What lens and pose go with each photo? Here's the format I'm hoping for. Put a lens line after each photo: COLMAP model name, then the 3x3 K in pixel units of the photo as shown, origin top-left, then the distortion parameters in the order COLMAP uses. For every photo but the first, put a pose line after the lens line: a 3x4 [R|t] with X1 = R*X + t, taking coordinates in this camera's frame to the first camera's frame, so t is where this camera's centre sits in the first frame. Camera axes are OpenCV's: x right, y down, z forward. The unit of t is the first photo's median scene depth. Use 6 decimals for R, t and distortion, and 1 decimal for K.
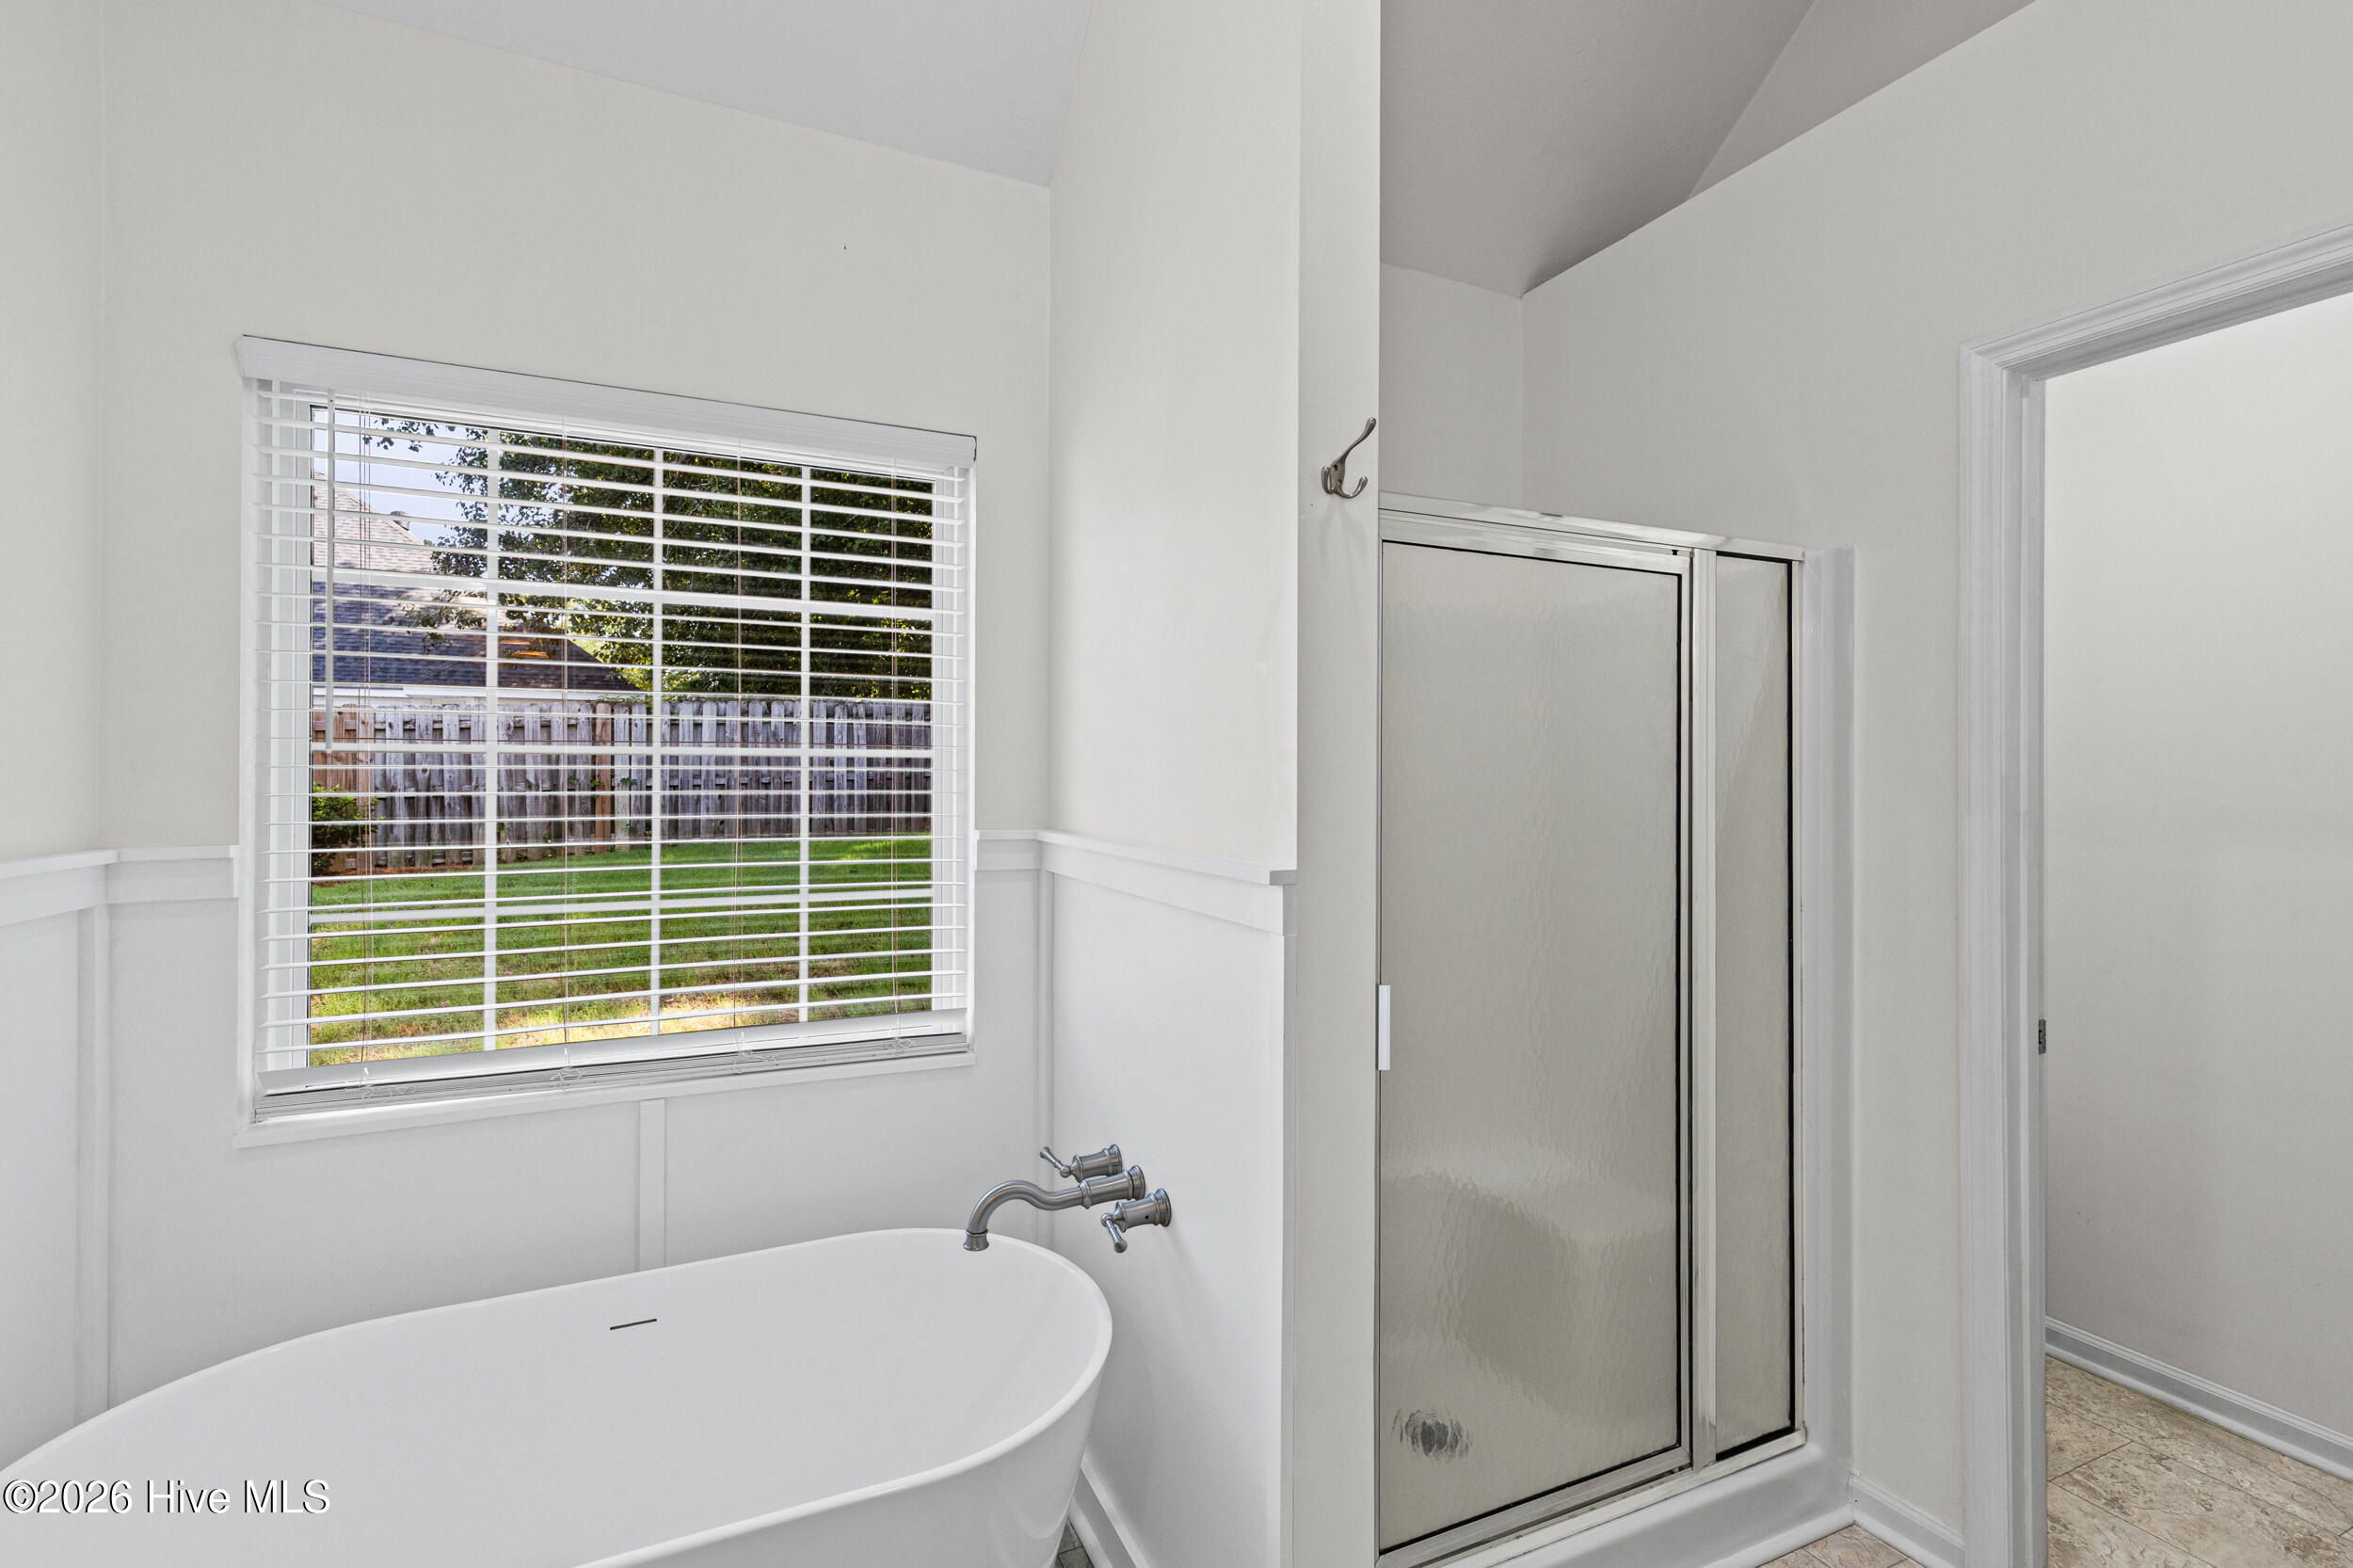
lens RADIAL K [[1072.2, 0, 1174.8], [0, 1072.2, 768.9], [0, 0, 1]] dist [0.005139, 0.000965]
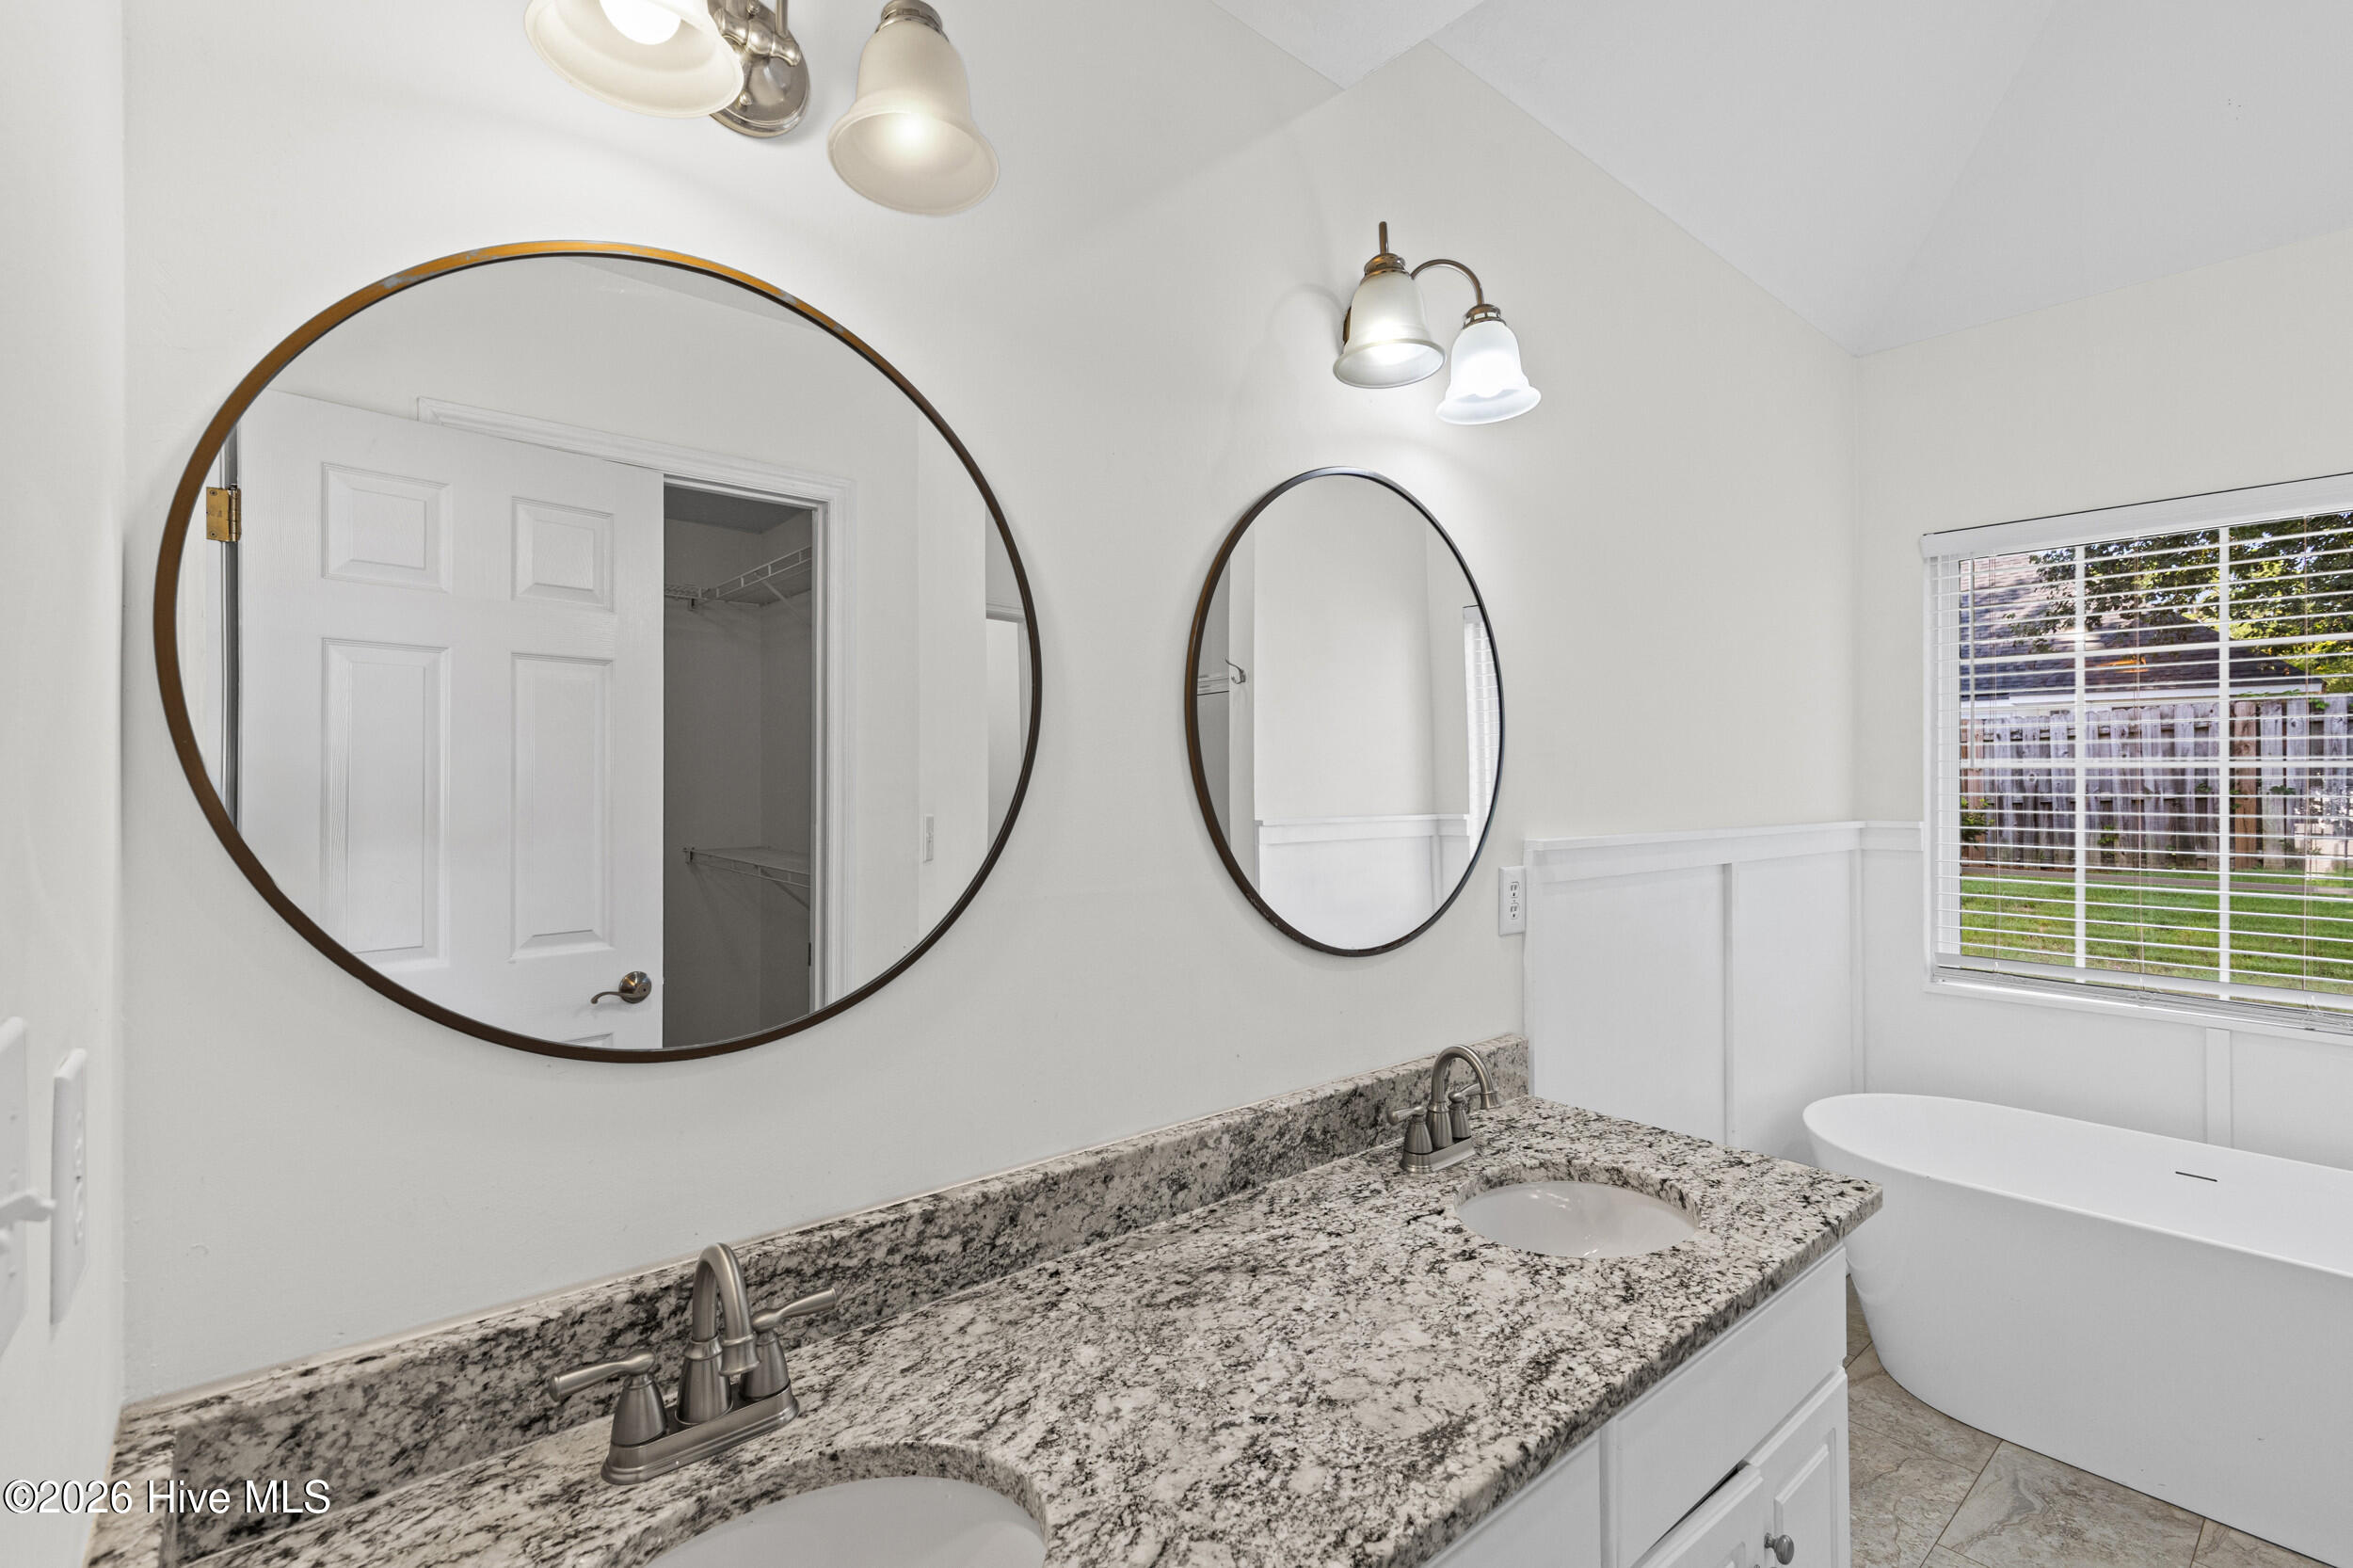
lens RADIAL K [[1072.2, 0, 1173.3], [0, 1072.2, 774.7], [0, 0, 1]] dist [0.005139, 0.000965]
pose [[0.260619, -0.008785, -0.965402, 0.516148], [0.002996, 0.999961, -0.008290, 0.003398], [0.965437, -0.000732, 0.260635, -0.648051]]
